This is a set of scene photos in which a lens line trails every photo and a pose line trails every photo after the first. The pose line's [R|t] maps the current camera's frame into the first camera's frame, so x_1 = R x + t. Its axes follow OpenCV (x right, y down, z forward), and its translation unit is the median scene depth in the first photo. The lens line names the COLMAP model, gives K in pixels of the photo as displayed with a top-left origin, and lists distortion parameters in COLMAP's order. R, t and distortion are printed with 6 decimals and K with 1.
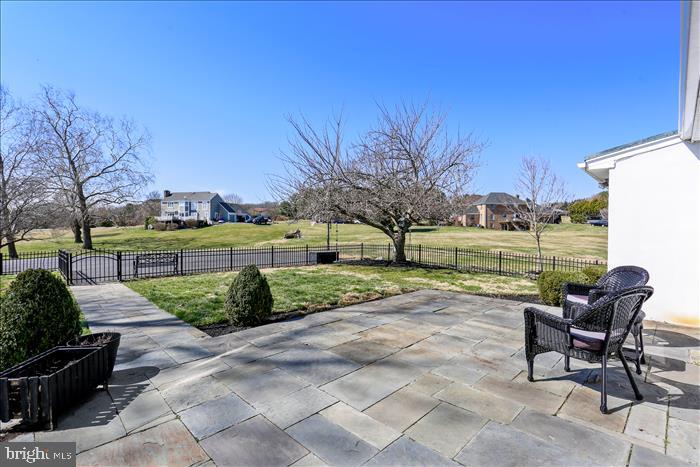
lens RADIAL K [[335.3, 0, 344.8], [0, 335.3, 232.1], [0, 0, 1]] dist [-0.042454, 0.023217]
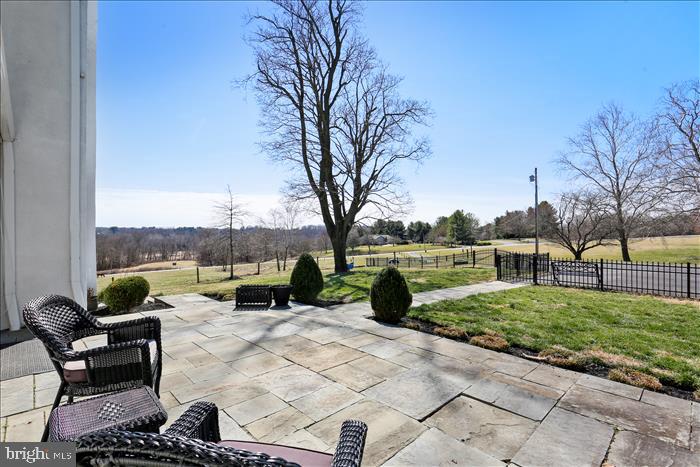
lens RADIAL K [[335.3, 0, 343.7], [0, 335.3, 234.1], [0, 0, 1]] dist [-0.042454, 0.023217]
pose [[-0.032895, -0.003370, -0.999453, 0.364865], [-0.010515, 0.999940, -0.003026, -0.001587], [0.999404, 0.010410, -0.032928, 0.389126]]
